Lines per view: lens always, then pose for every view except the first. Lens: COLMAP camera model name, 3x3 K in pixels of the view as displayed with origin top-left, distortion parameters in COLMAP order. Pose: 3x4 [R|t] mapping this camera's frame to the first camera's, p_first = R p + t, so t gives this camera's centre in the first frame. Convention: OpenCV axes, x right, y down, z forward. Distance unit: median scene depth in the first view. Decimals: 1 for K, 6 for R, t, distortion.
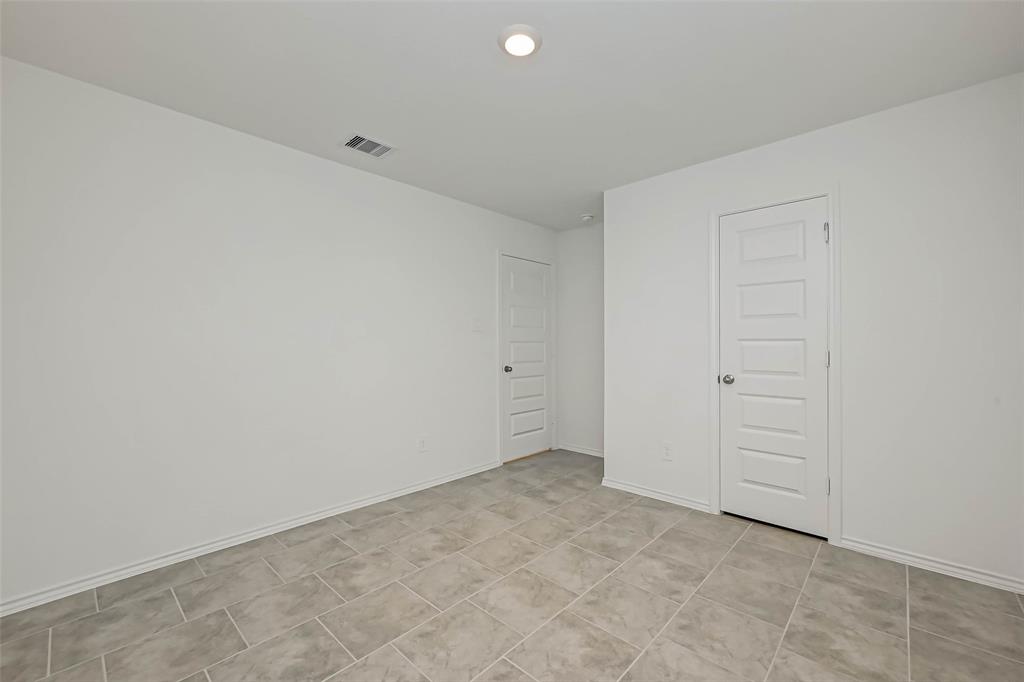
lens RADIAL K [[413.6, 0, 513.7], [0, 413.6, 344.2], [0, 0, 1]] dist [-0.000308, 0.000018]
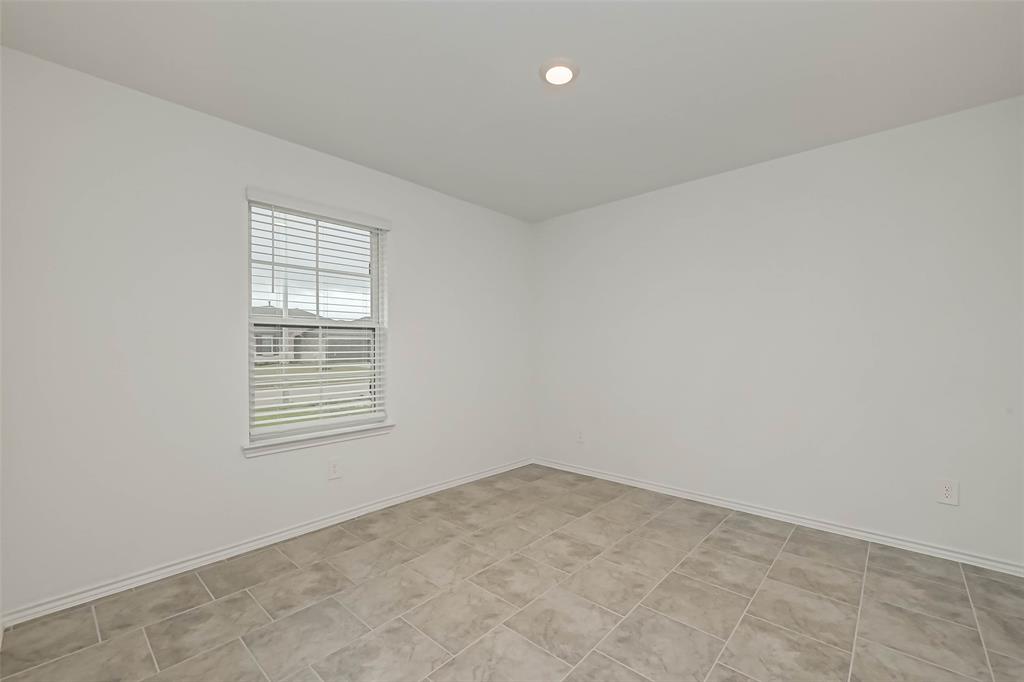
lens RADIAL K [[427.6, 0, 517.6], [0, 427.6, 349.2], [0, 0, 1]] dist [0.000016, 0.000311]
pose [[-0.999549, 0.004150, -0.029729, 0.158829], [0.004170, 0.999991, -0.000606, 0.006602], [0.029727, -0.000729, -0.999558, 2.032448]]
